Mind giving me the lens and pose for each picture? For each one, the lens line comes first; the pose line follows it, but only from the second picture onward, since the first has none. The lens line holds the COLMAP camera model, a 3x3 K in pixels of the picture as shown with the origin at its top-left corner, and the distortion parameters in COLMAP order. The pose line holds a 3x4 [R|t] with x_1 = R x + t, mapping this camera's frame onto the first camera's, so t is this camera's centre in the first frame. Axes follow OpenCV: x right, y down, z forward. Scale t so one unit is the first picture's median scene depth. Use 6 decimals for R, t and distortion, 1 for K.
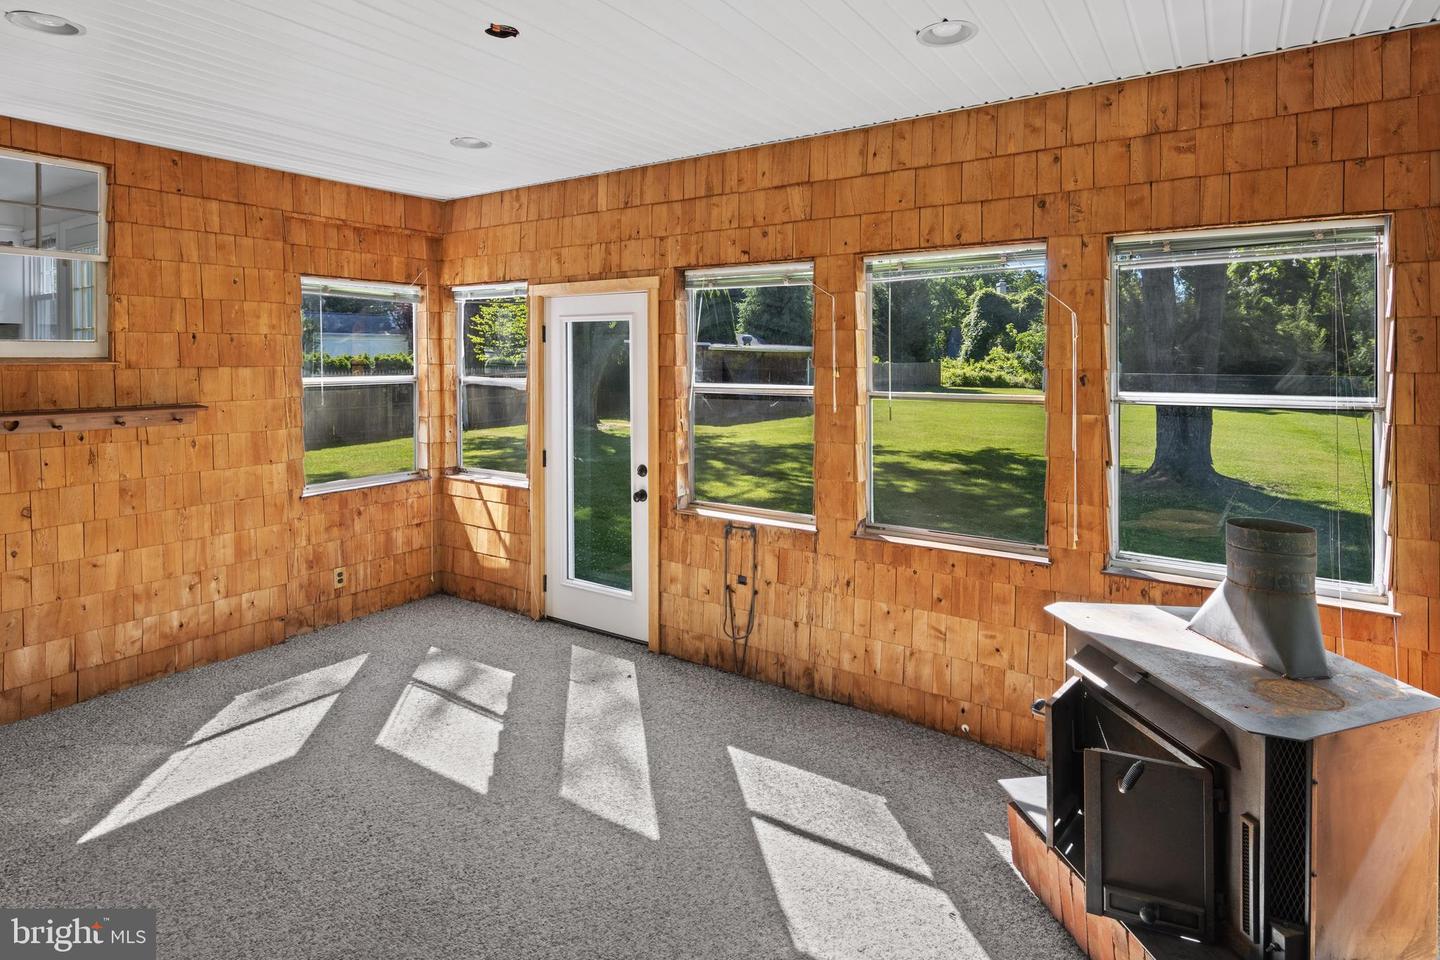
lens RADIAL K [[782.4, 0, 720.6], [0, 782.4, 360.9], [0, 0, 1]] dist [0.005064, -0.000252]
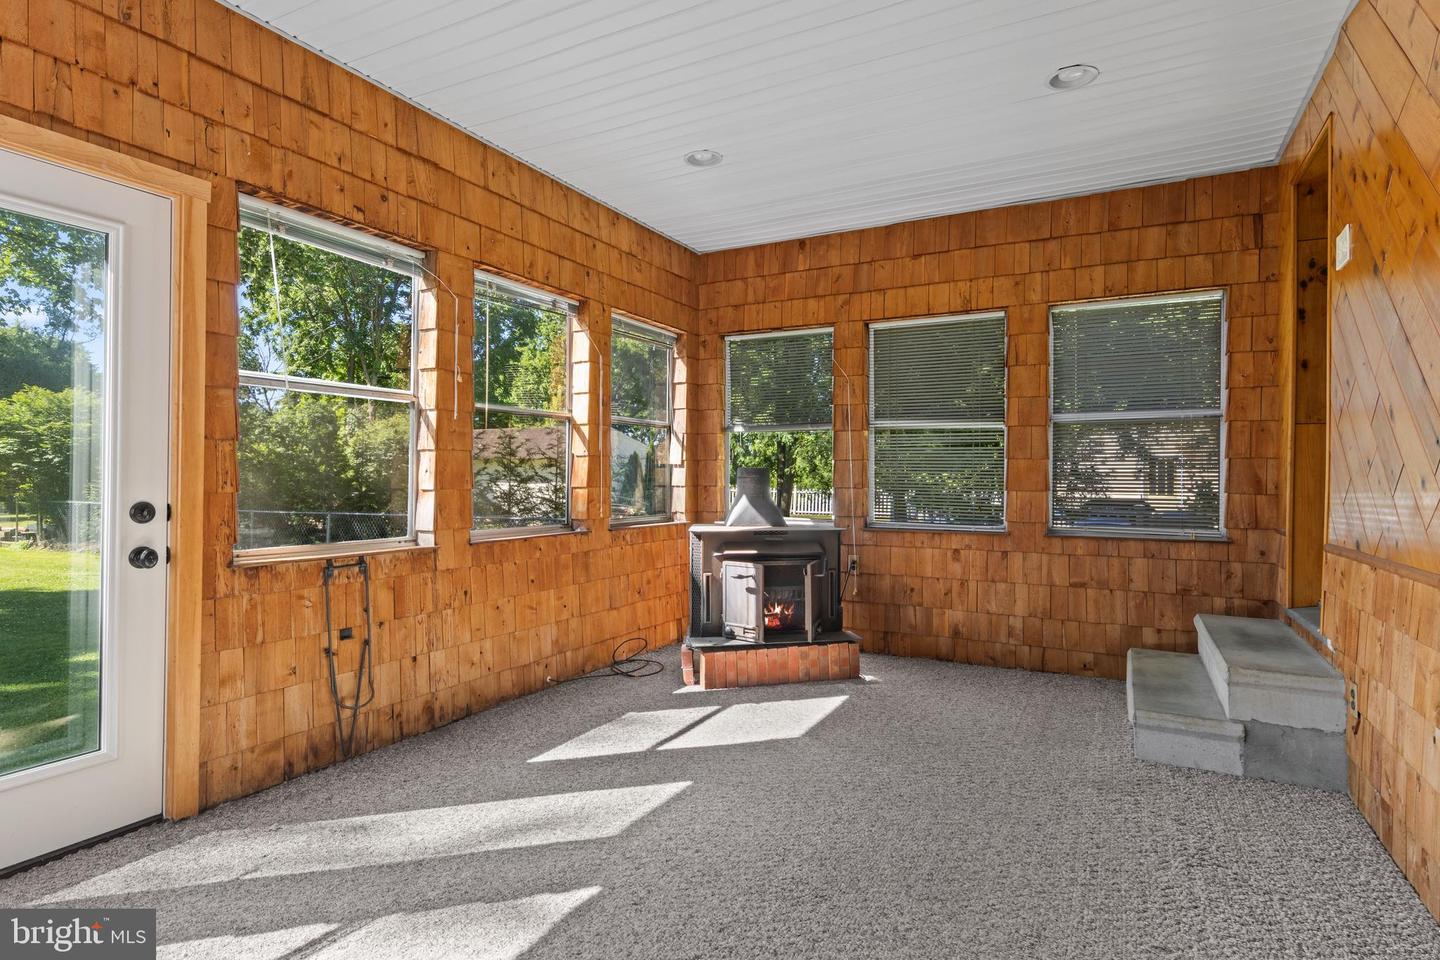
lens RADIAL K [[734.6, 0, 741.8], [0, 734.6, 465.4], [0, 0, 1]] dist [0.010725, -0.002417]
pose [[-0.109737, 0.013646, 0.993867, -0.741698], [0.006138, 0.999896, -0.013051, 0.129364], [-0.993942, 0.004669, -0.109810, 0.704899]]
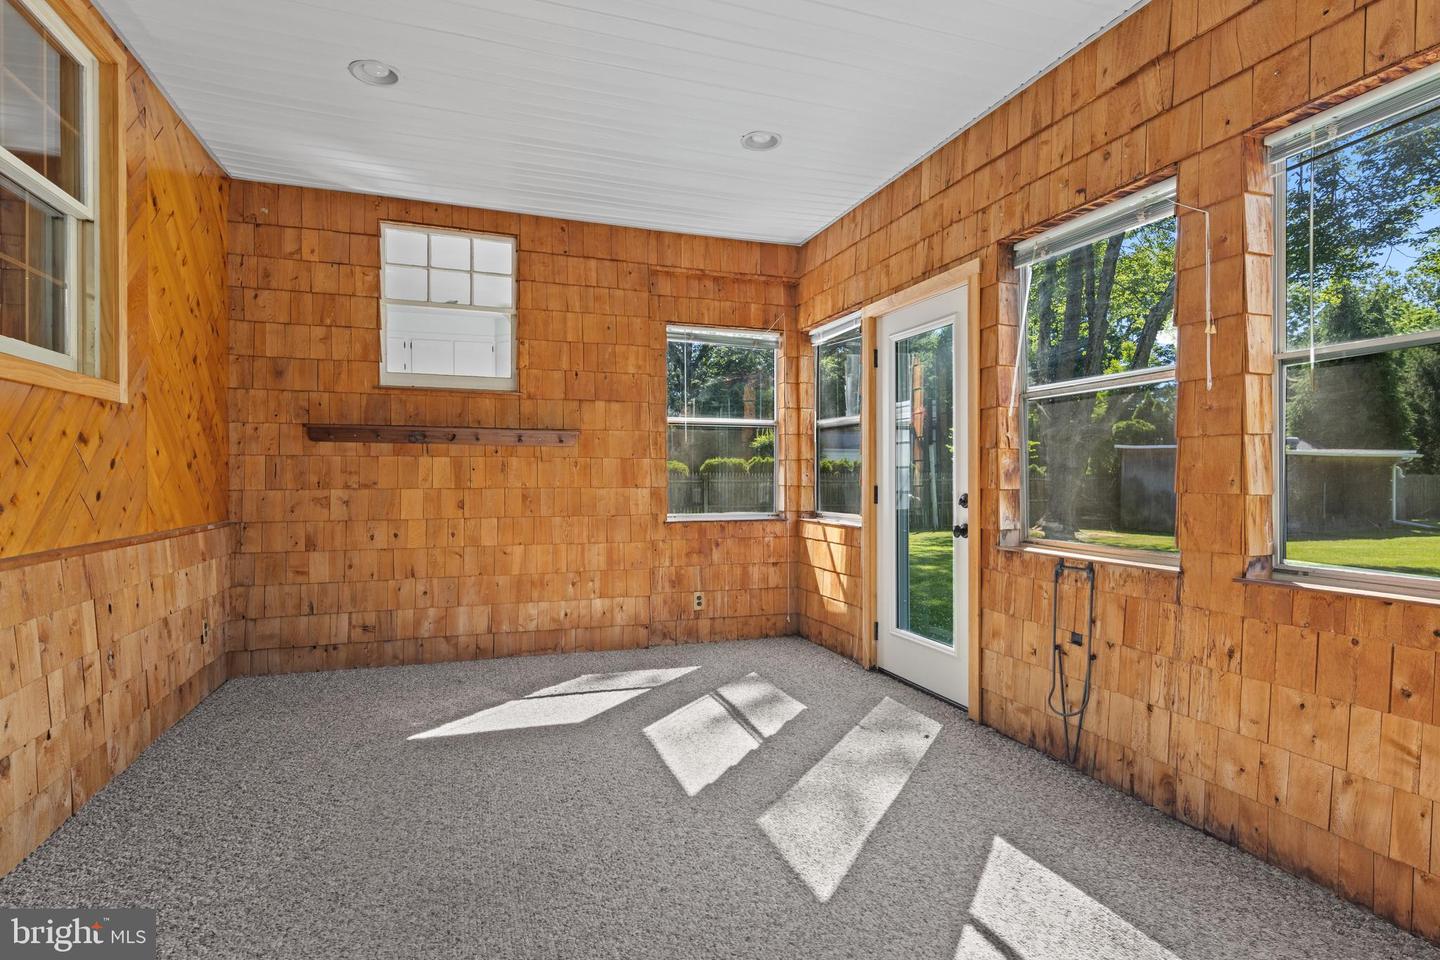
lens RADIAL K [[734.6, 0, 718.0], [0, 734.6, 482.6], [0, 0, 1]] dist [0.010725, -0.002417]
pose [[0.795840, 0.003258, -0.605499, 0.181083], [-0.006151, 0.999977, -0.002704, 0.138694], [0.605476, 0.005877, 0.795842, 0.246616]]
